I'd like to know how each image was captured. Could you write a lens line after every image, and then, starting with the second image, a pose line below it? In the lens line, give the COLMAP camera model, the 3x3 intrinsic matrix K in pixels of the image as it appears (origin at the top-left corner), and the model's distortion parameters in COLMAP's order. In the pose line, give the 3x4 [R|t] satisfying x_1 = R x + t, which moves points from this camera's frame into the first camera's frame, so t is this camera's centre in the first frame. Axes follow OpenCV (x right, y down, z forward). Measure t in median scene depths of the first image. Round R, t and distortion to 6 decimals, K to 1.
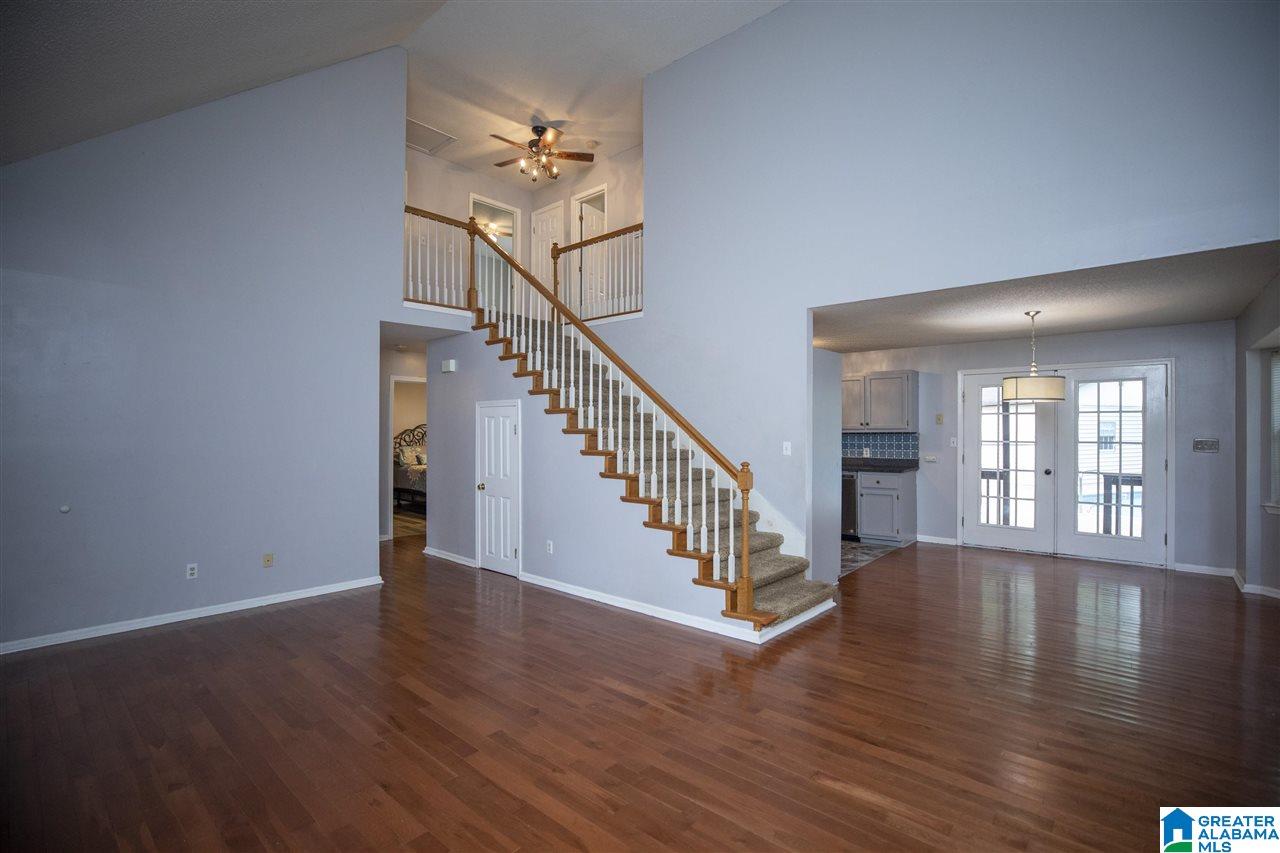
lens RADIAL K [[591.0, 0, 634.1], [0, 591.0, 429.1], [0, 0, 1]] dist [-0.030838, 0.000300]
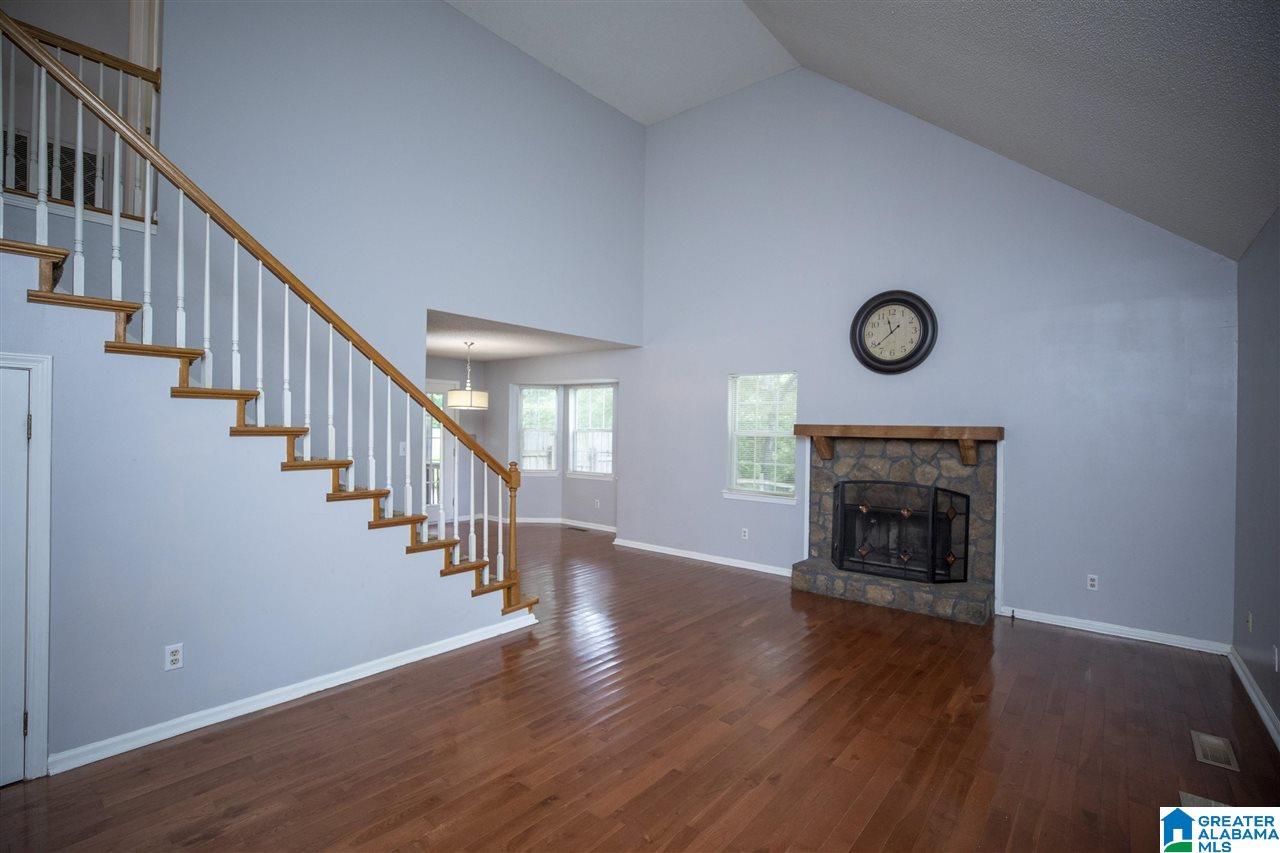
lens RADIAL K [[591.0, 0, 634.1], [0, 591.0, 429.1], [0, 0, 1]] dist [-0.030838, 0.000300]
pose [[-0.032478, -0.001927, 0.999471, -0.872693], [-0.009127, 0.999957, 0.001631, -0.006817], [-0.999431, -0.009069, -0.032494, 0.813172]]
